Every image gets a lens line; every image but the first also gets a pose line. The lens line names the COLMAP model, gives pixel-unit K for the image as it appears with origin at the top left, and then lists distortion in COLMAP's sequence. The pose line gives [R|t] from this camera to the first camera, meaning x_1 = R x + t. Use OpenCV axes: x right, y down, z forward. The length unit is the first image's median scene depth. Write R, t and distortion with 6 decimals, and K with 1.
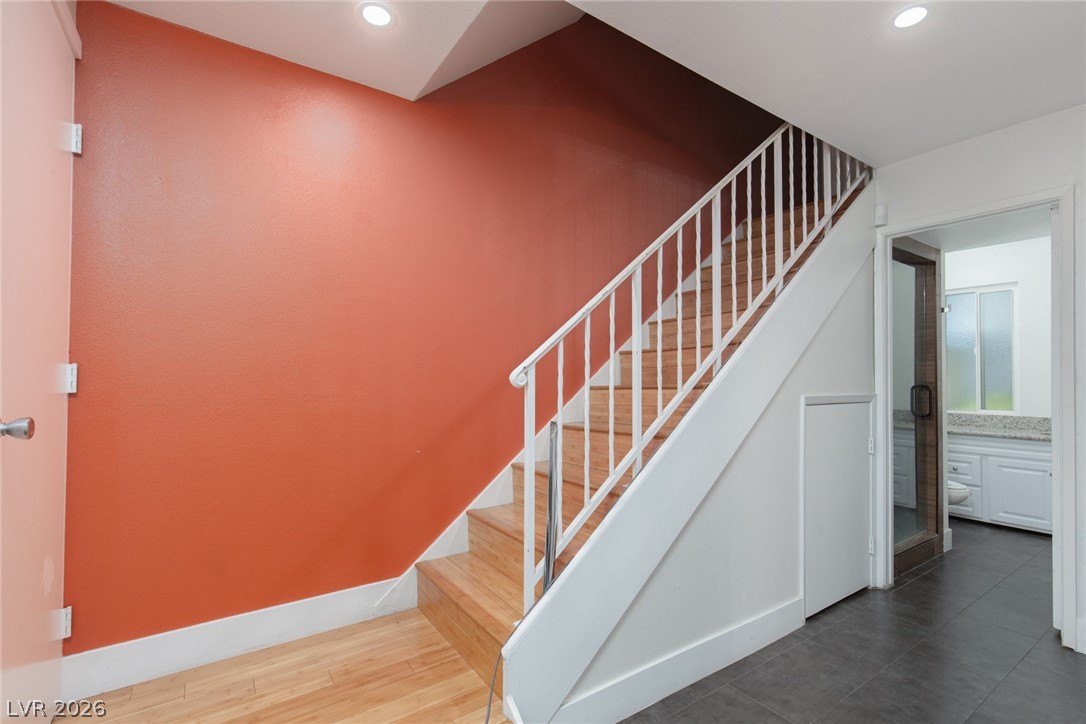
lens RADIAL K [[494.1, 0, 542.2], [0, 494.1, 365.9], [0, 0, 1]] dist [0.001625, -0.001964]
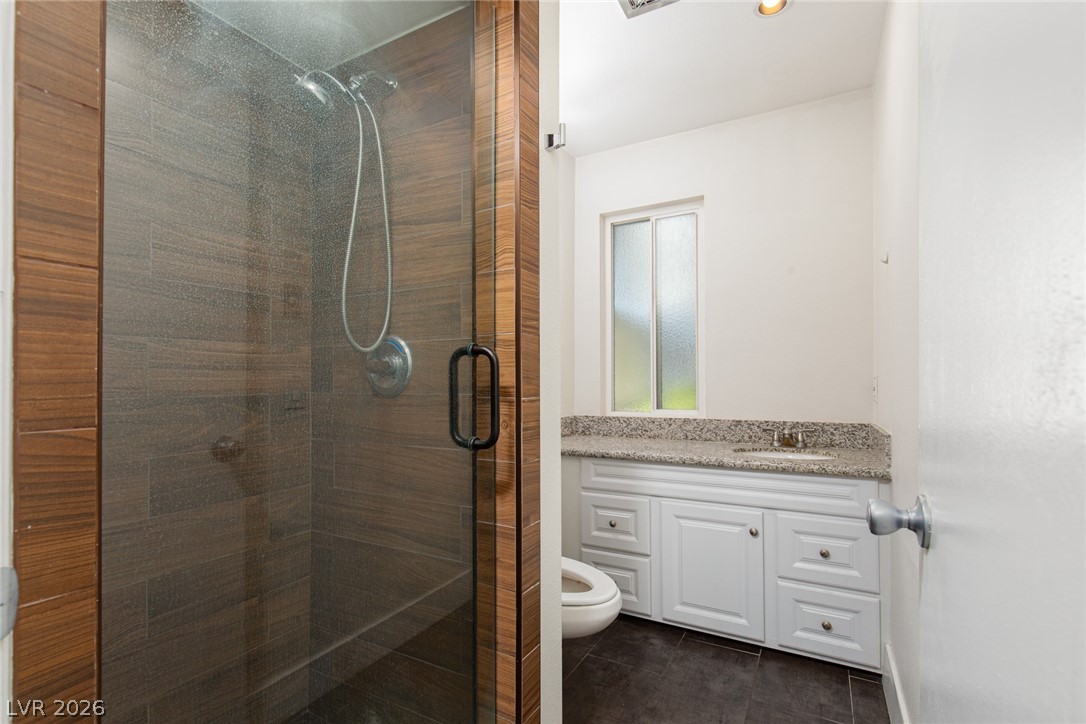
lens RADIAL K [[494.1, 0, 544.8], [0, 494.1, 368.8], [0, 0, 1]] dist [0.001625, -0.001964]
pose [[0.894641, 0.008598, 0.446702, 0.534549], [-0.007361, 0.999963, -0.004505, 0.045824], [-0.446724, 0.000742, 0.894671, 0.560973]]
